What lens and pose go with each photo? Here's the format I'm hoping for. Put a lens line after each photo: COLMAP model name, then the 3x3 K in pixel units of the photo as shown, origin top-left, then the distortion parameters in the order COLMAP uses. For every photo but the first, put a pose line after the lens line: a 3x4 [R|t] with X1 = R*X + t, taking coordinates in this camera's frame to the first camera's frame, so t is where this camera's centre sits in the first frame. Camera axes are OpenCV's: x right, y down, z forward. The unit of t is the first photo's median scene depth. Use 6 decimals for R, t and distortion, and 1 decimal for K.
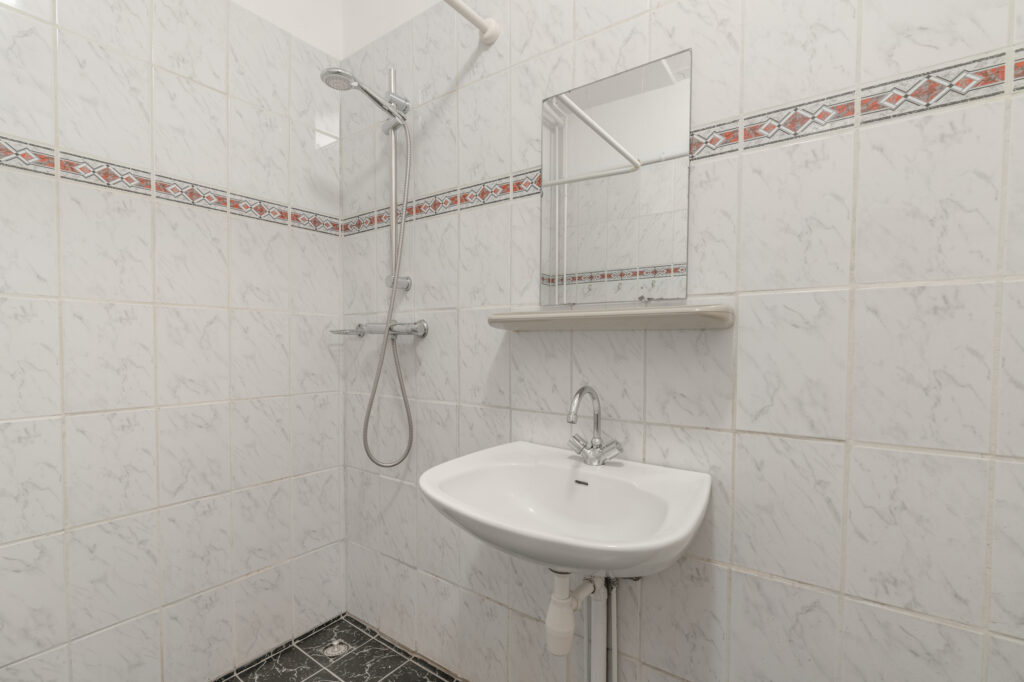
lens RADIAL K [[444.5, 0, 516.3], [0, 444.5, 360.3], [0, 0, 1]] dist [-0.011899, 0.004950]
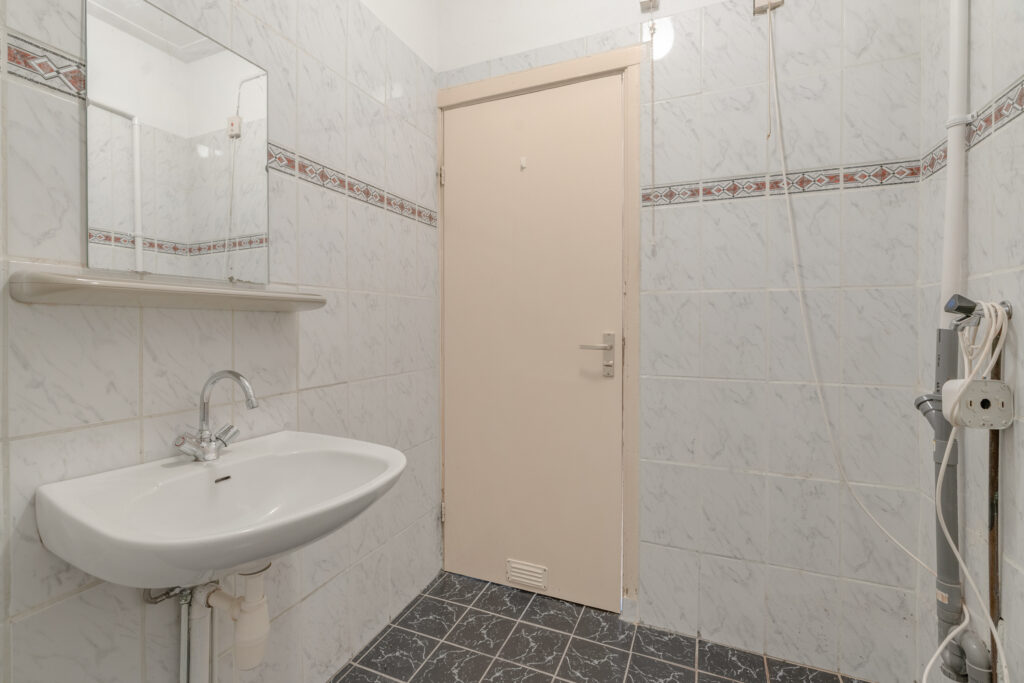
lens RADIAL K [[470.5, 0, 507.5], [0, 470.5, 326.2], [0, 0, 1]] dist [-0.012669, 0.004499]
pose [[-0.198254, -0.008559, 0.980113, -0.947121], [0.033401, 0.999322, 0.015483, -0.029898], [-0.979581, 0.035807, -0.197834, 0.643412]]
